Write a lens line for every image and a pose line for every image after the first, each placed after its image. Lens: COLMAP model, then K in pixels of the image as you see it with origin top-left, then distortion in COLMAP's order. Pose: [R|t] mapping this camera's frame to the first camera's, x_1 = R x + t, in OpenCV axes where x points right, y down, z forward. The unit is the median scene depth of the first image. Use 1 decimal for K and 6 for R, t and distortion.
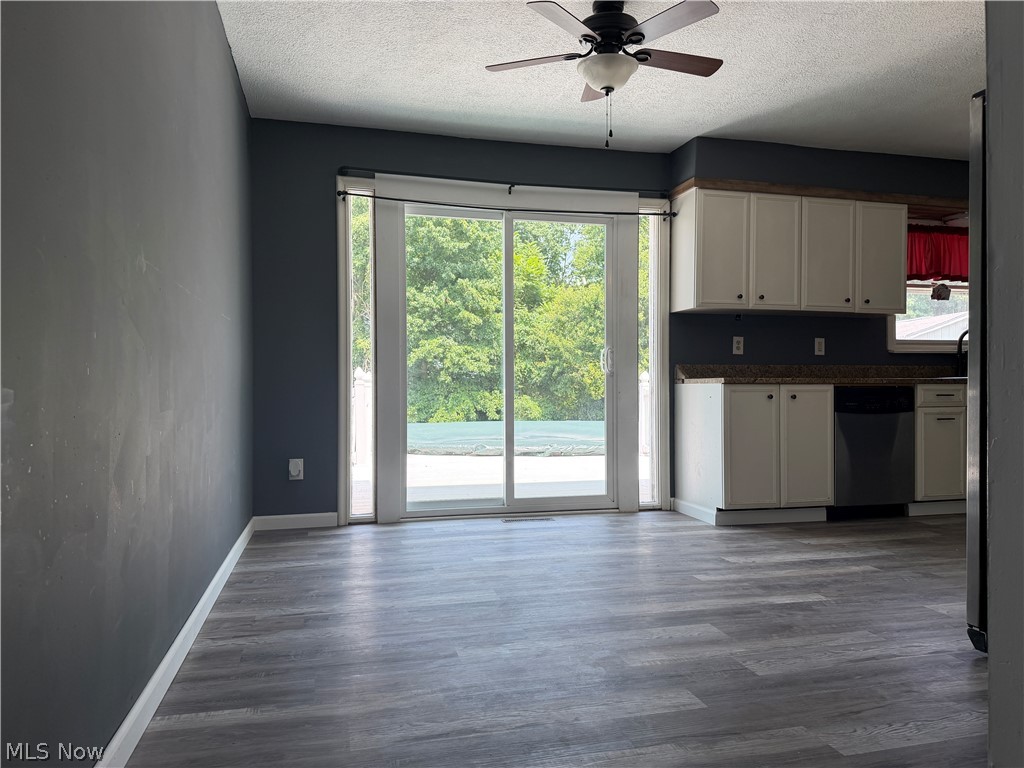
lens RADIAL K [[710.7, 0, 515.6], [0, 710.7, 387.1], [0, 0, 1]] dist [0.079313, -0.106136]
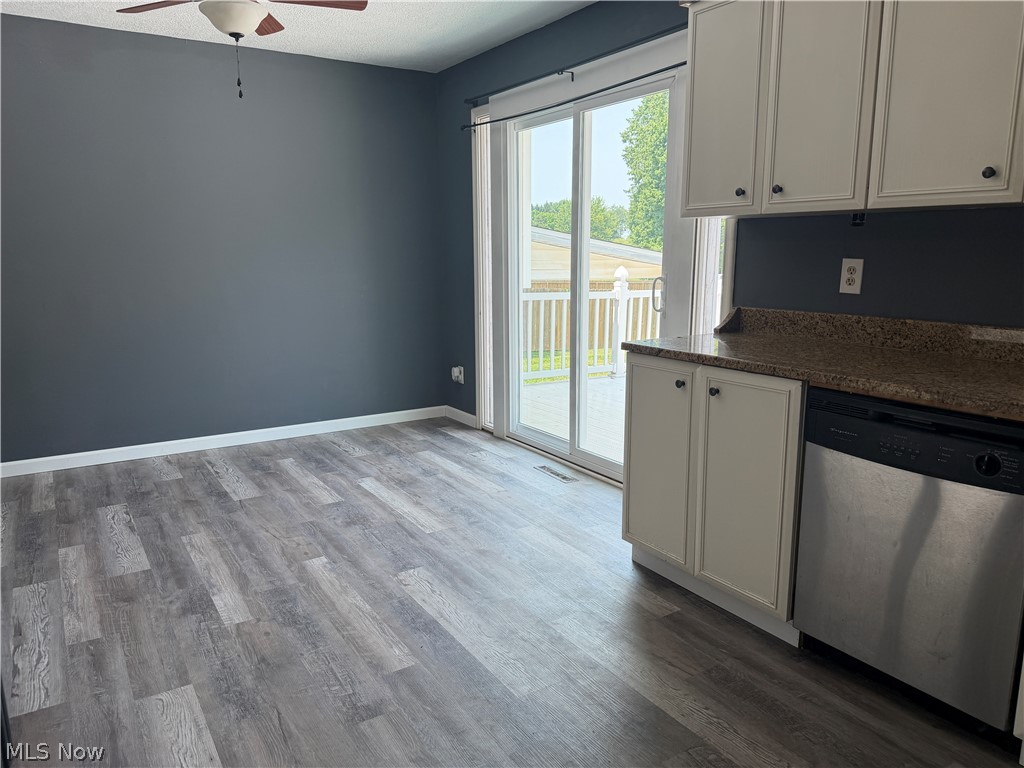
lens RADIAL K [[710.9, 0, 512.0], [0, 710.9, 384.0], [0, 0, 1]] dist [0.119777, -0.196599]
pose [[0.319020, 0.174176, -0.931606, 0.761594], [0.005610, 0.982603, 0.185632, -0.083313], [0.947731, -0.064446, 0.312493, 0.633483]]
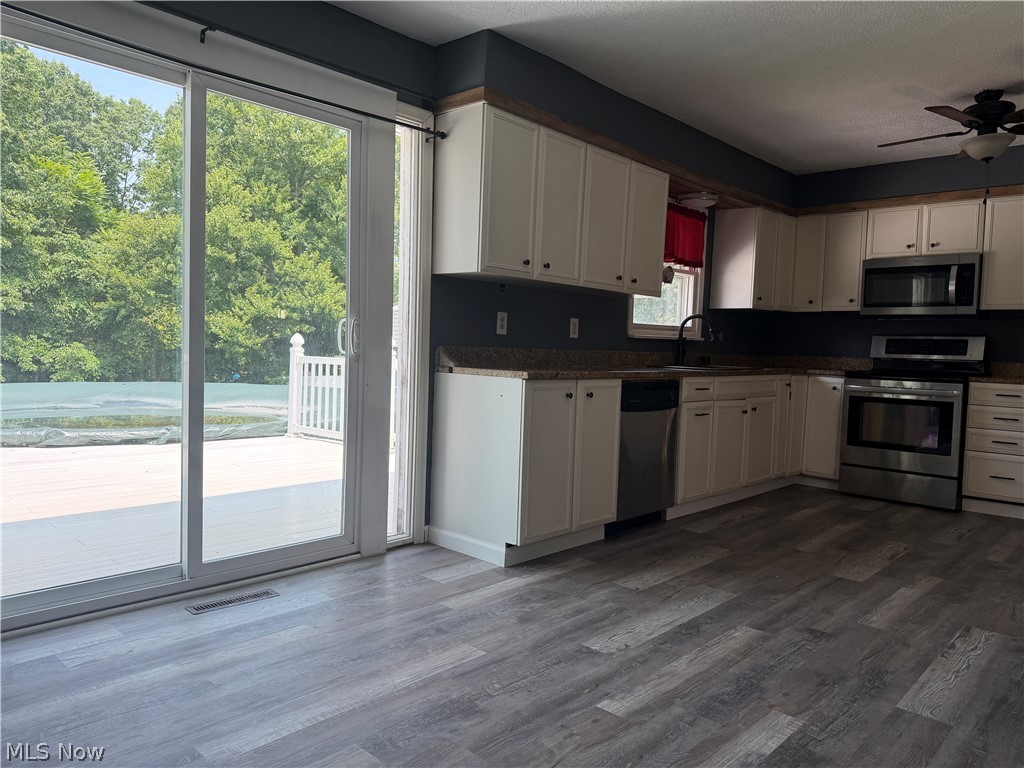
lens RADIAL K [[710.7, 0, 515.6], [0, 710.7, 387.1], [0, 0, 1]] dist [0.079313, -0.106136]
pose [[0.839973, -0.002643, 0.542622, -0.106007], [-0.035477, 0.997581, 0.059777, -0.036820], [-0.541467, -0.069461, 0.837848, 0.346984]]
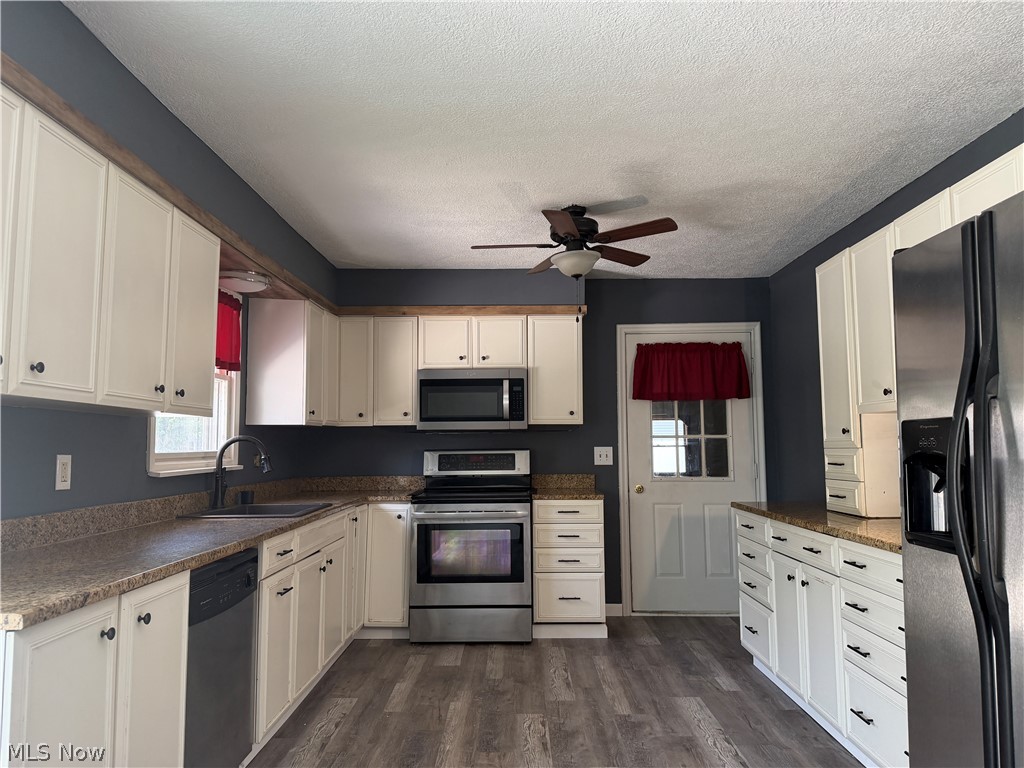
lens RADIAL K [[710.9, 0, 512.0], [0, 710.9, 384.0], [0, 0, 1]] dist [0.119777, -0.196599]
pose [[0.253492, 0.084479, 0.963642, 0.022817], [0.003032, 0.996105, -0.088122, -0.077323], [-0.967333, 0.025260, 0.252248, 0.625824]]
